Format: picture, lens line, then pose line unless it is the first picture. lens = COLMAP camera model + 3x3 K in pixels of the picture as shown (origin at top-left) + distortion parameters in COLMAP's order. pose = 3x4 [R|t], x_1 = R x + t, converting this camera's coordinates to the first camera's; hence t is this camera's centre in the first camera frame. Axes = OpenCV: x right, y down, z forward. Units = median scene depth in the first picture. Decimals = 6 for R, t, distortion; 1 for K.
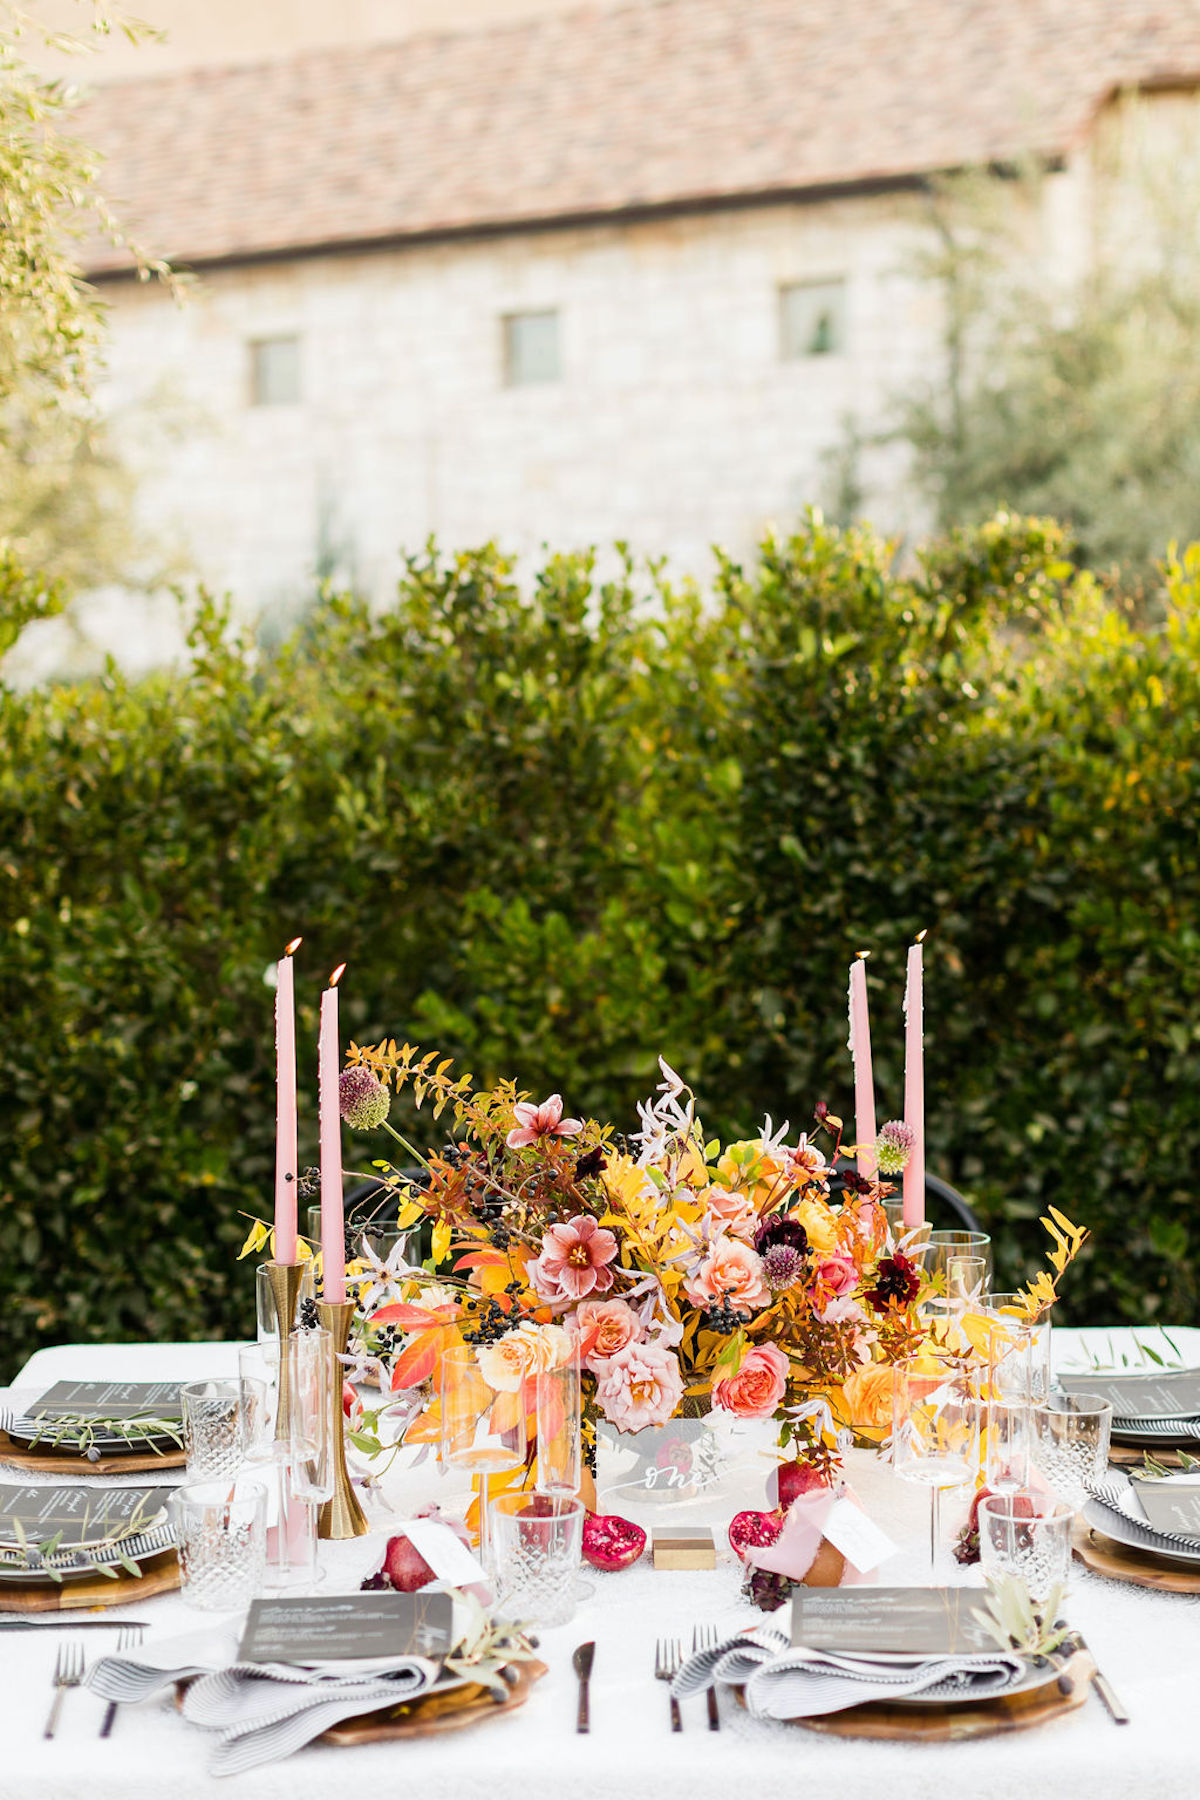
lens RADIAL K [[2617.4, 0, 600.0], [0, 2617.4, 900.0], [0, 0, 1]] dist [0.014602, 0.009299]
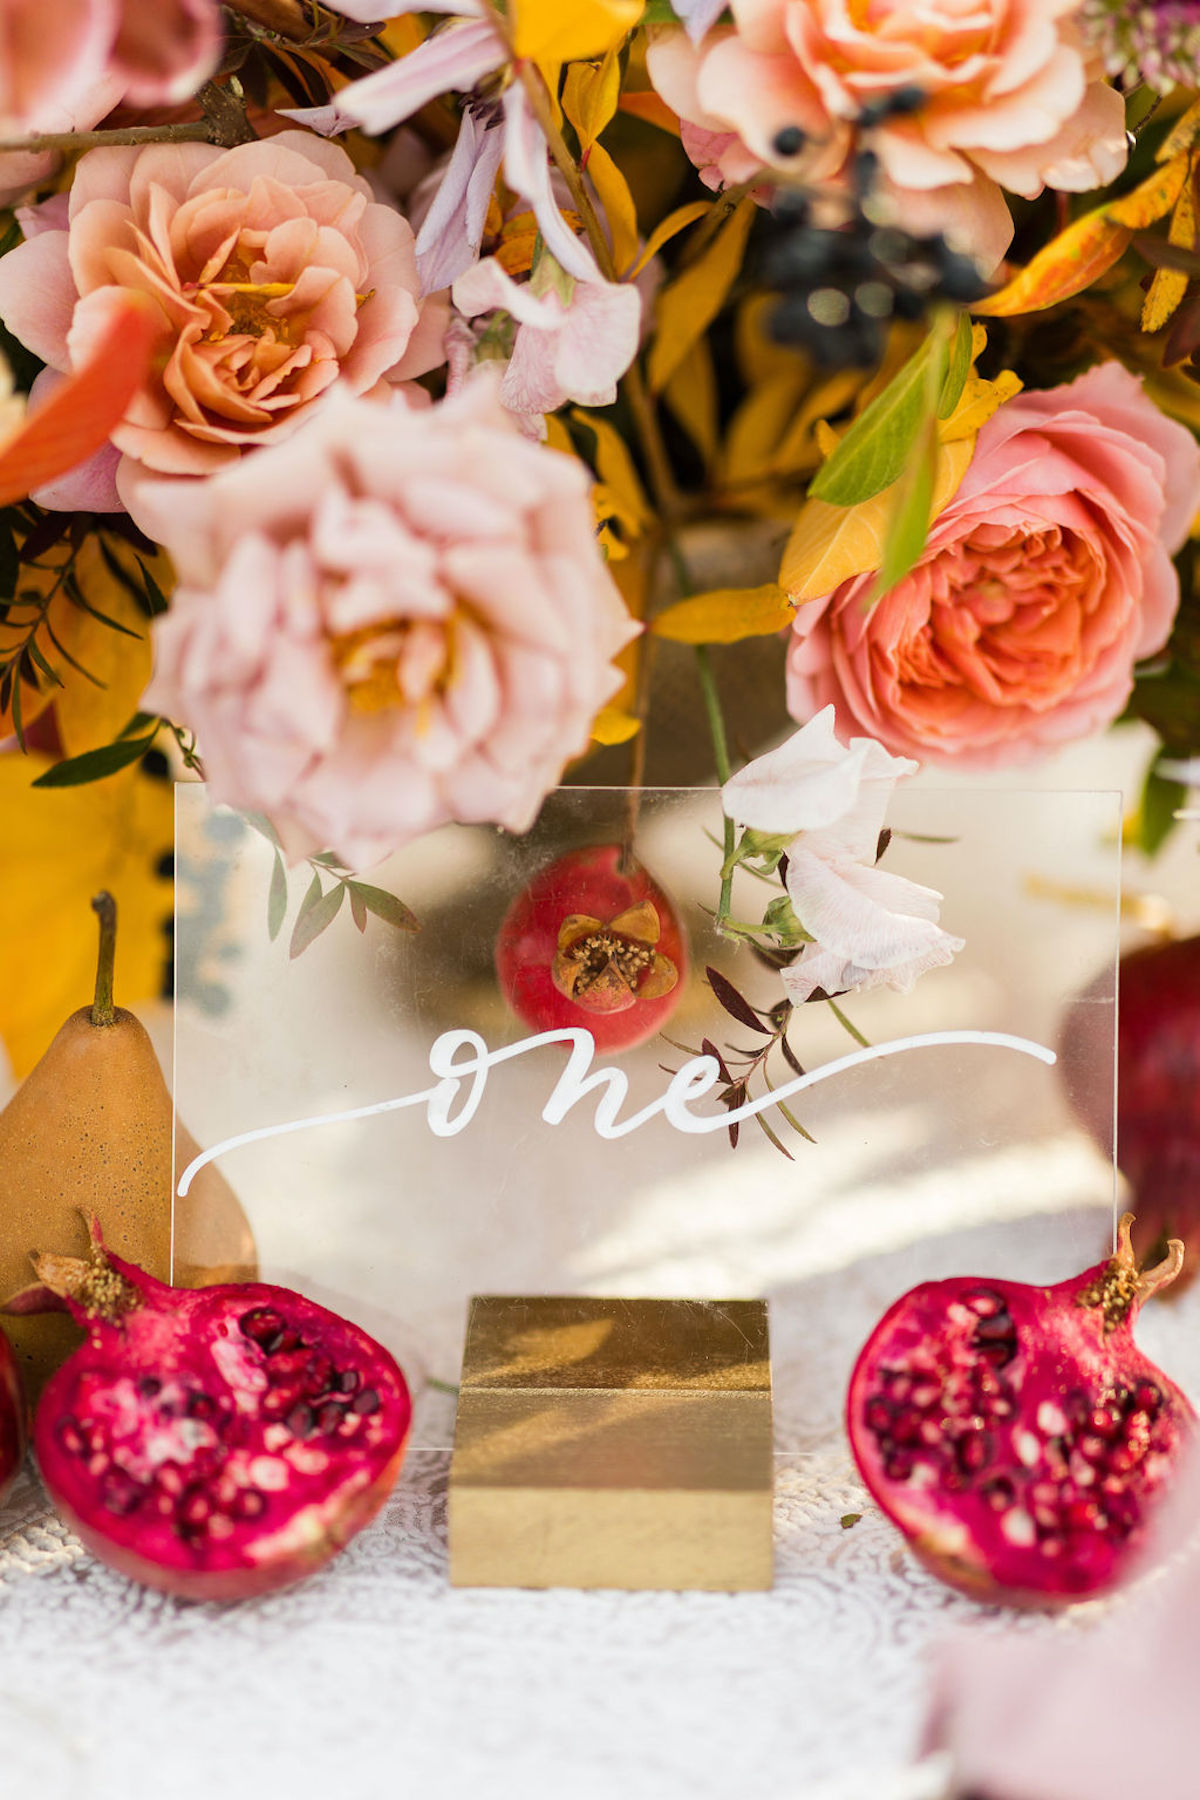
lens RADIAL K [[4534.4, 0, 600.0], [0, 4534.4, 900.0], [0, 0, 1]] dist [0.764361, -0.068334]
pose [[0.999112, 0.014298, -0.039626, 0.042576], [-0.000006, 0.940689, 0.339271, 0.092559], [0.042126, -0.338969, 0.939854, 0.679764]]
